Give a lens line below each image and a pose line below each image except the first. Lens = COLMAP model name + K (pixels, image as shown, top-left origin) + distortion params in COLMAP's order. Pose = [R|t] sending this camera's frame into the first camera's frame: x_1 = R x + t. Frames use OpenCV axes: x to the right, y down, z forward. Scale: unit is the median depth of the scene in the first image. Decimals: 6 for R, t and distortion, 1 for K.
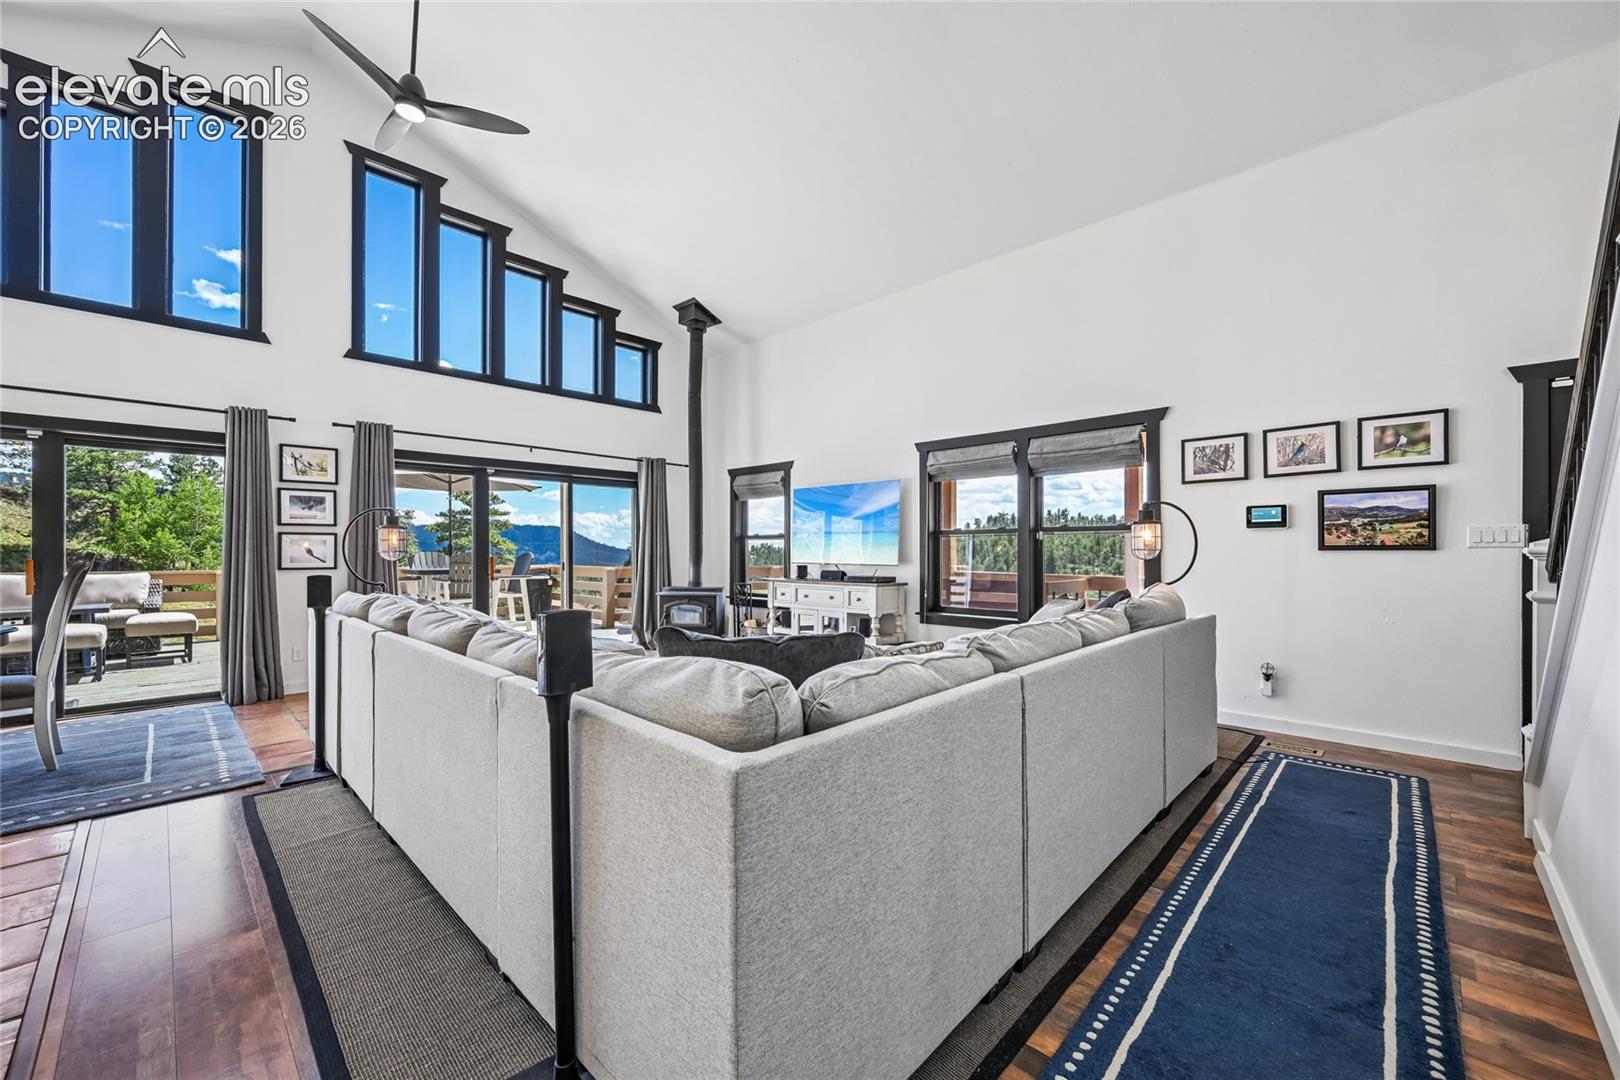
lens RADIAL K [[632.8, 0, 809.8], [0, 632.8, 548.6], [0, 0, 1]] dist [-0.003993, 0.001255]
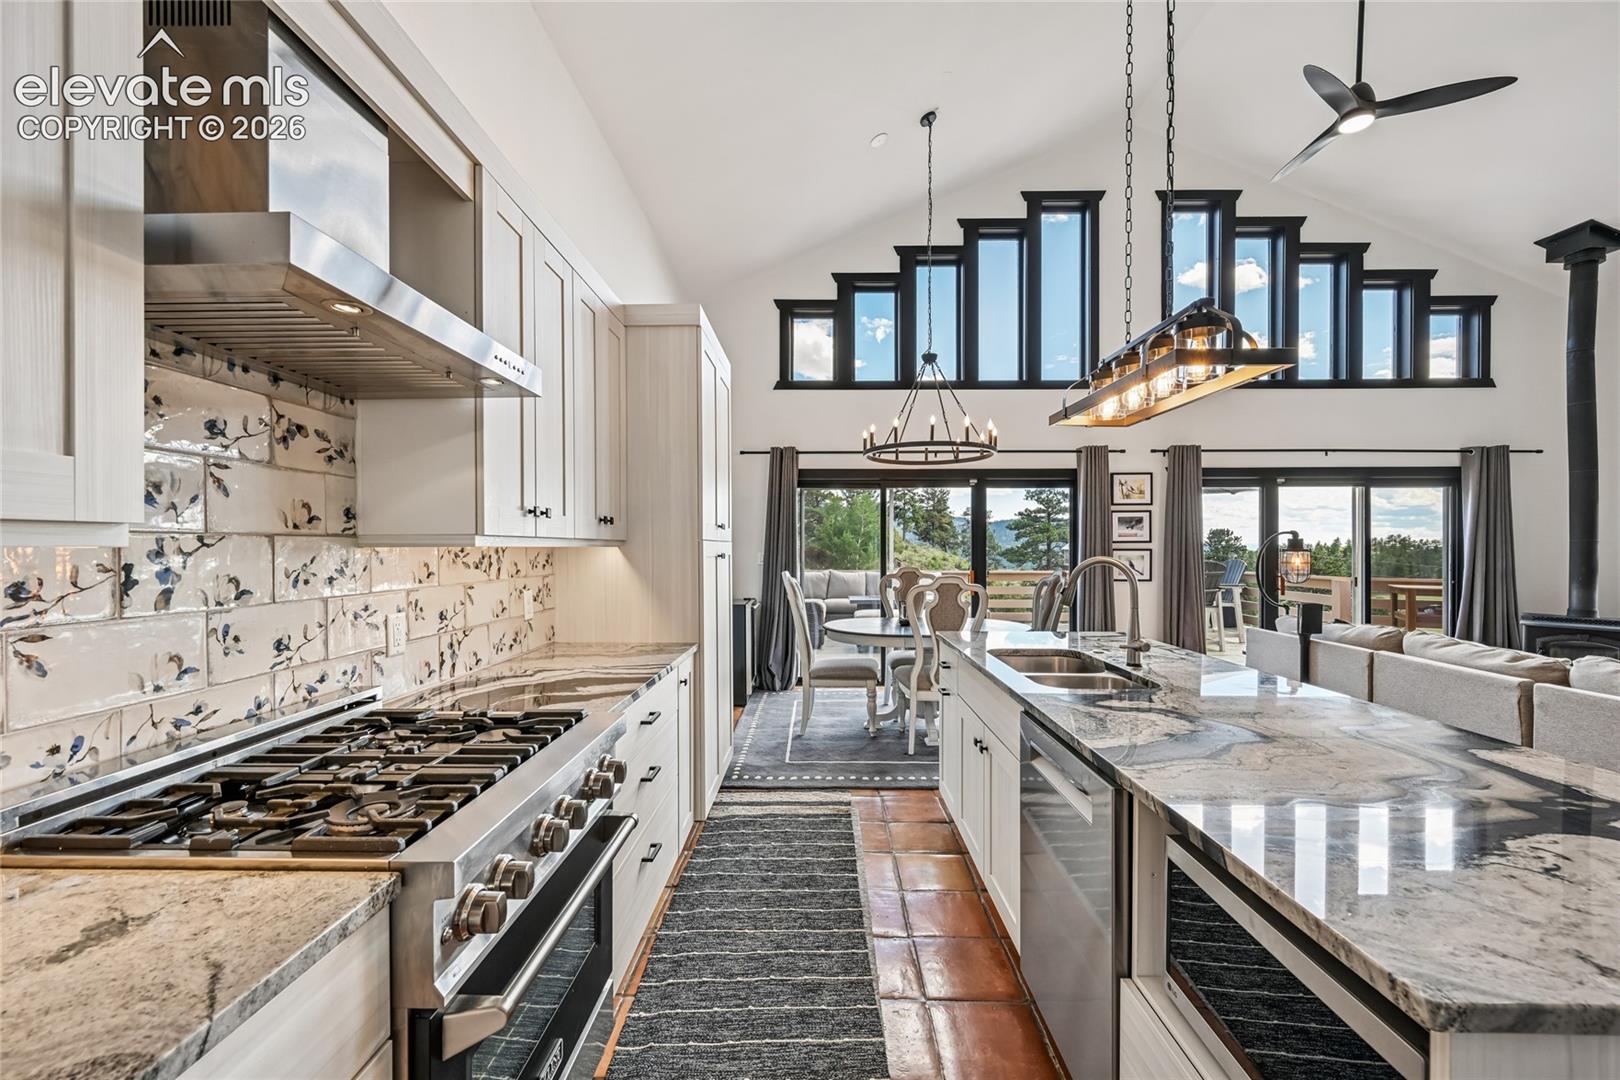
lens RADIAL K [[632.8, 0, 820.9], [0, 632.8, 547.8], [0, 0, 1]] dist [-0.003993, 0.001255]
pose [[0.691668, 0.003452, -0.722207, -0.281466], [0.001190, 0.999982, 0.005920, -0.027639], [0.722214, -0.004954, 0.691652, -0.135257]]
